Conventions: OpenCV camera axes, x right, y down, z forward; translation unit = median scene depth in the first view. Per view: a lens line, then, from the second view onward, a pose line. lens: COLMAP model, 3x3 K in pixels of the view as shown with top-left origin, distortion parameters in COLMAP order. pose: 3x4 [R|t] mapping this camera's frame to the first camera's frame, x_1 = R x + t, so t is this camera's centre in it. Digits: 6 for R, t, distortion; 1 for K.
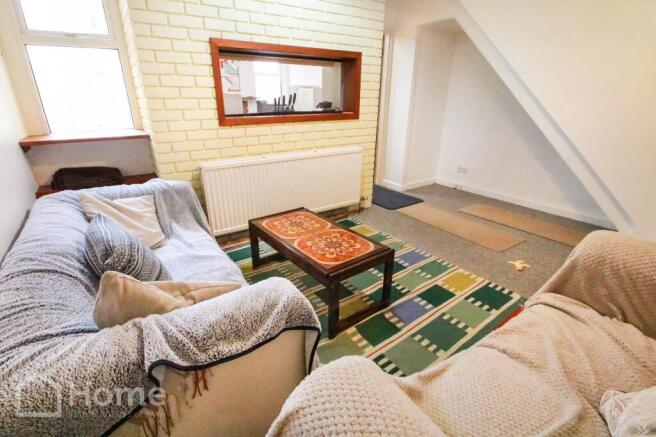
lens RADIAL K [[311.0, 0, 328.0], [0, 311.0, 218.5], [0, 0, 1]] dist [-0.000713, -0.000044]
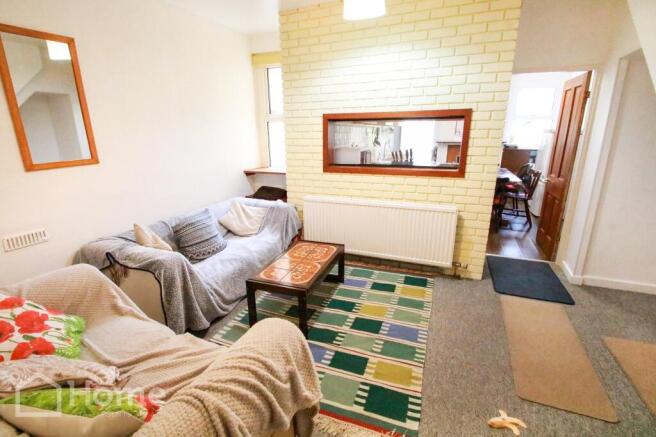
lens RADIAL K [[311.0, 0, 328.0], [0, 311.0, 218.5], [0, 0, 1]] dist [-0.000713, -0.000044]
pose [[0.550515, 0.213723, -0.807004, 0.852815], [-0.299417, 0.952909, 0.048110, -0.176193], [0.779283, 0.215146, 0.588583, 0.244239]]
